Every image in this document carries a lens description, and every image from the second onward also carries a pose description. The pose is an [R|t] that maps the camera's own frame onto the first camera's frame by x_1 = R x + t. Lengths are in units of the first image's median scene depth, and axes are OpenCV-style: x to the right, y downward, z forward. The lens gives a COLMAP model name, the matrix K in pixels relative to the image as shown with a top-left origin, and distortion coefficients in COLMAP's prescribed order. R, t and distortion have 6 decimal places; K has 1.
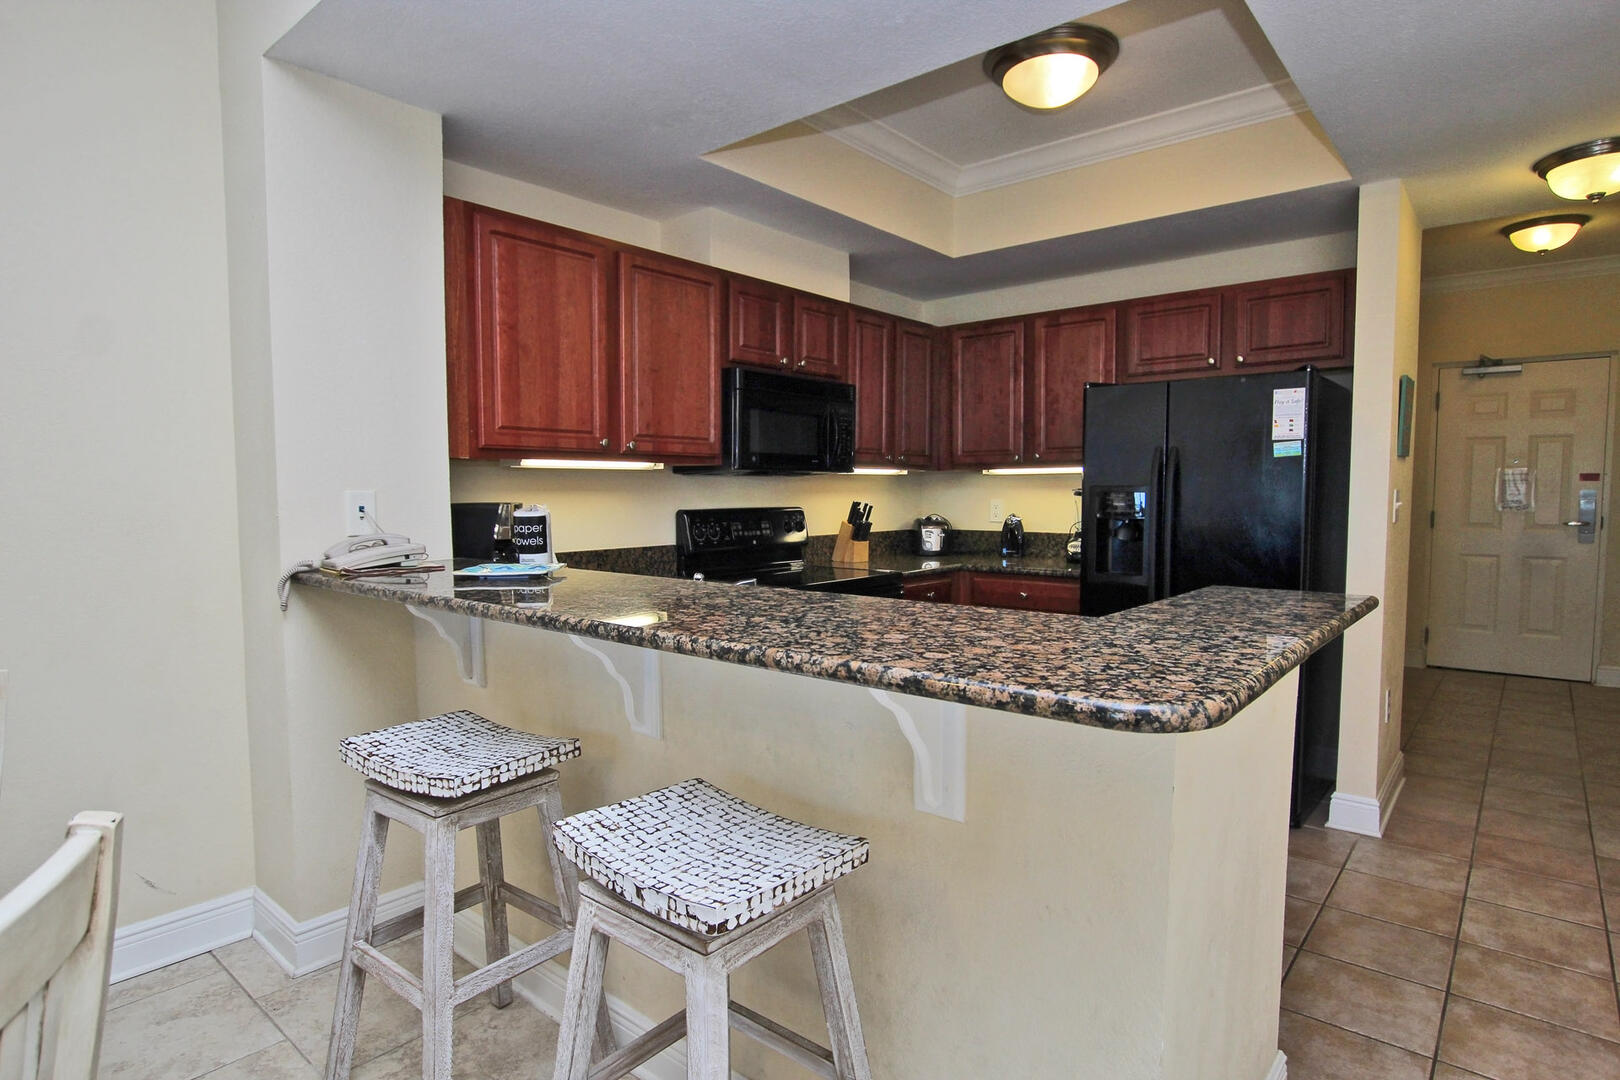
lens RADIAL K [[874.1, 0, 810.9], [0, 874.1, 539.1], [0, 0, 1]] dist [-0.020423, 0.000534]
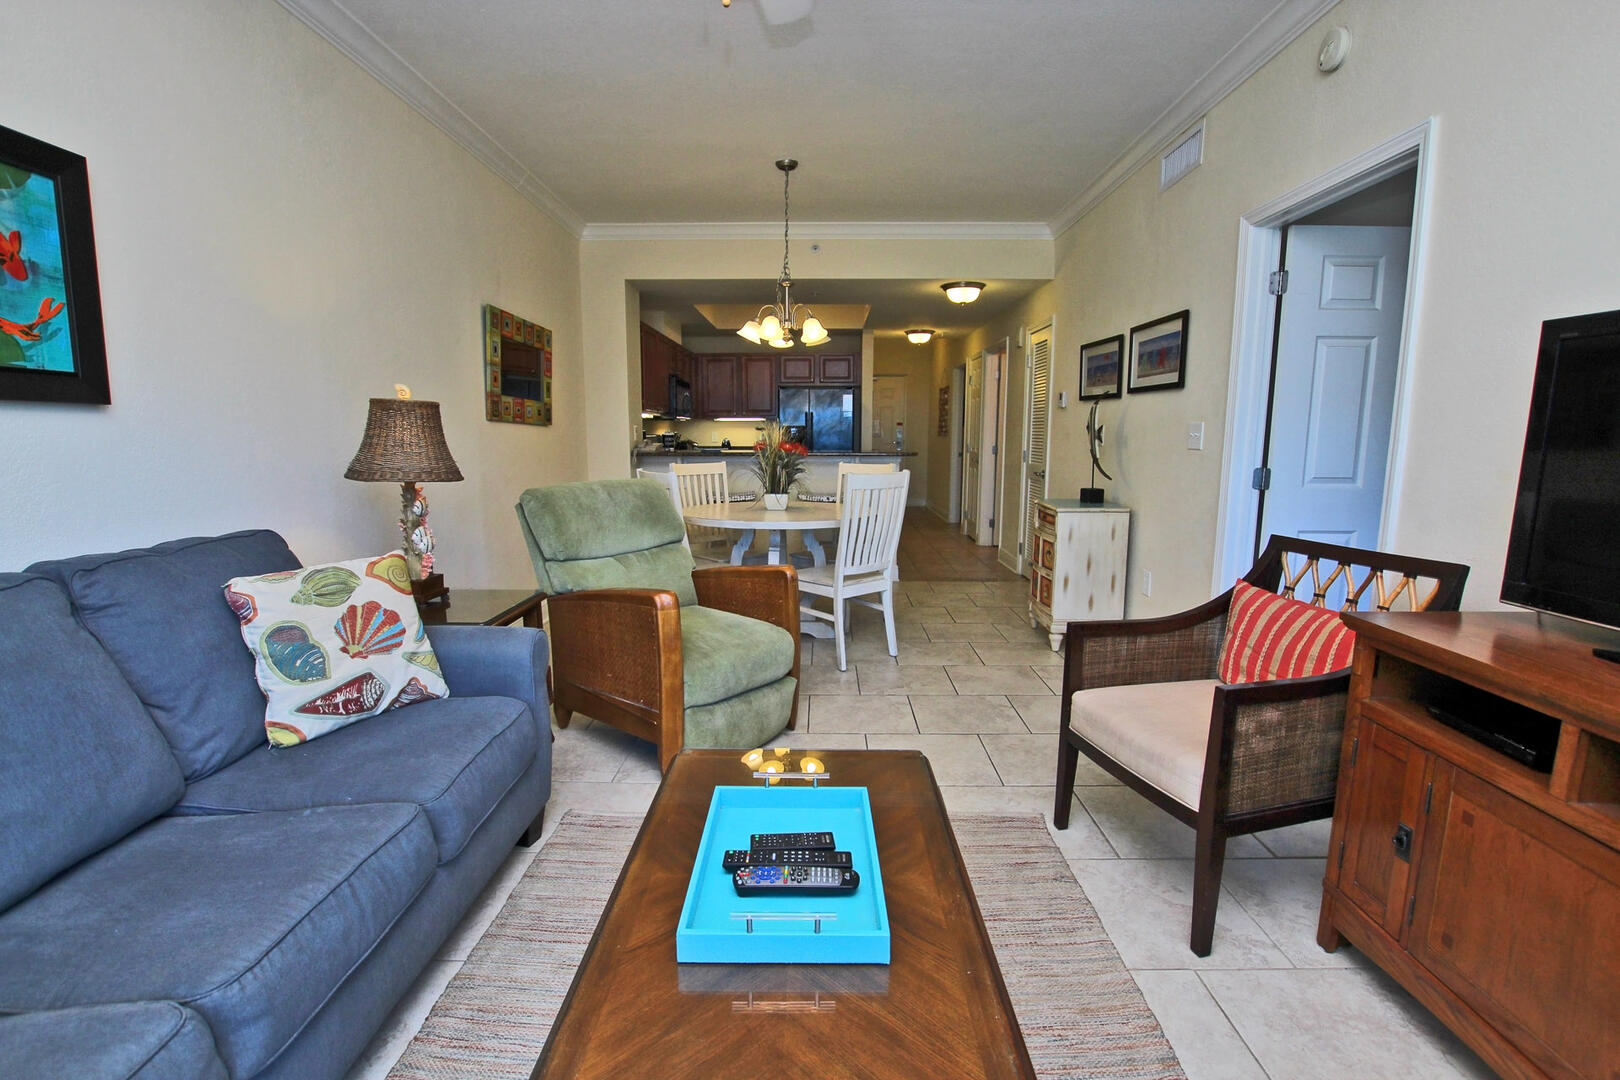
lens RADIAL K [[763.7, 0, 821.0], [0, 763.7, 548.7], [0, 0, 1]] dist [-0.030938, 0.003706]
pose [[0.768542, -0.092310, 0.633106, -1.056869], [0.028192, 0.993462, 0.110629, 0.055190], [-0.639178, -0.067175, 0.766119, -0.863886]]
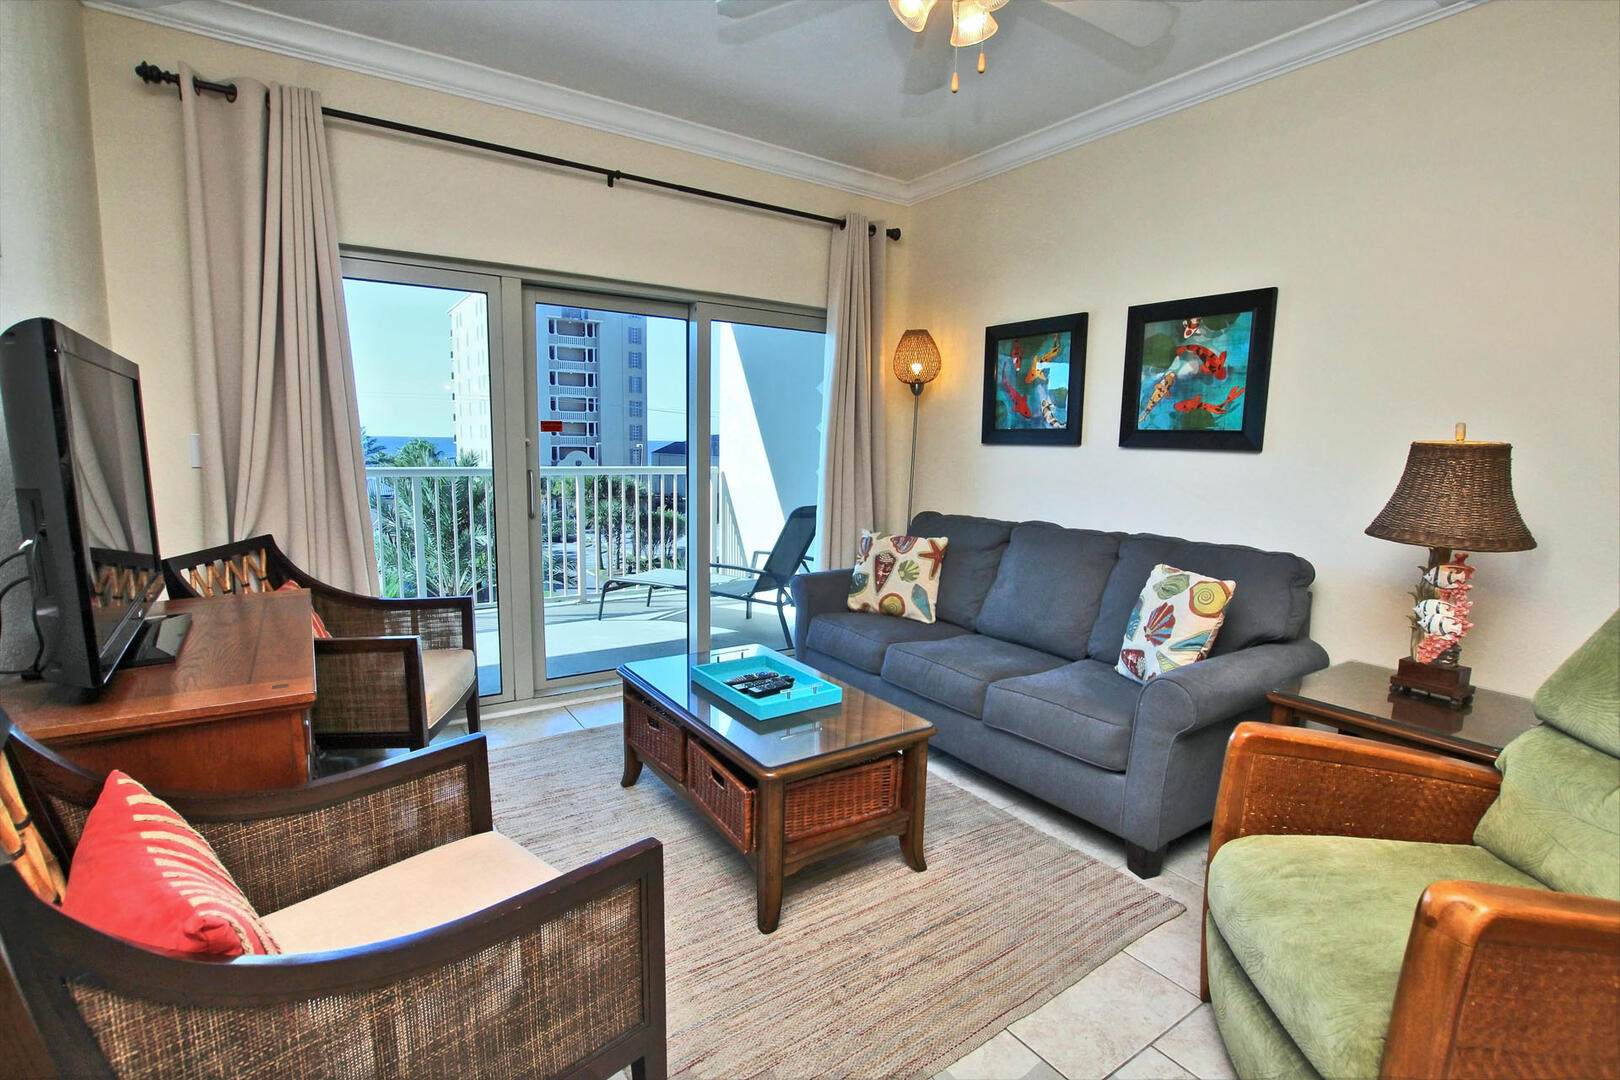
lens RADIAL K [[763.7, 0, 811.8], [0, 763.7, 540.8], [0, 0, 1]] dist [-0.030938, 0.003706]
pose [[-0.271835, 0.124705, -0.954230, -0.255316], [-0.065366, 0.986886, 0.147594, 0.007867], [0.960121, 0.102495, -0.260118, -0.397506]]
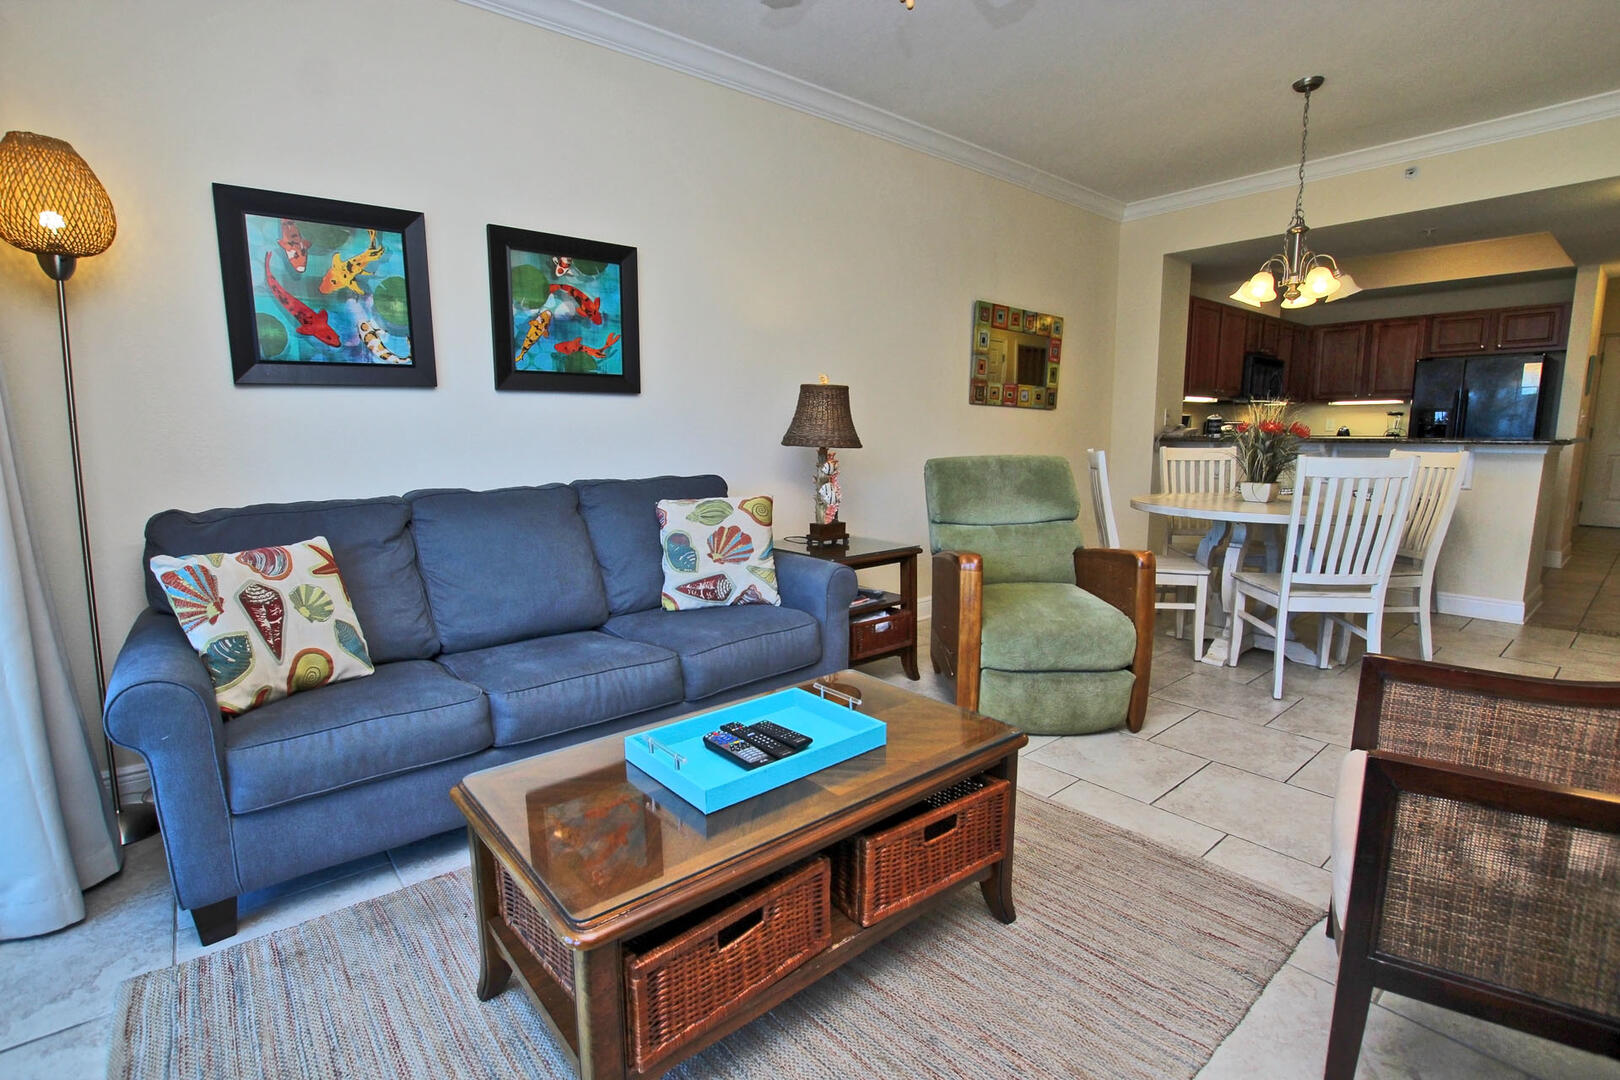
lens RADIAL K [[763.7, 0, 796.6], [0, 763.7, 544.8], [0, 0, 1]] dist [-0.030938, 0.003706]
pose [[0.984313, 0.020435, -0.175243, -0.774299], [-0.002949, 0.995036, 0.099470, 0.084351], [0.176406, -0.097393, 0.979487, -0.993670]]
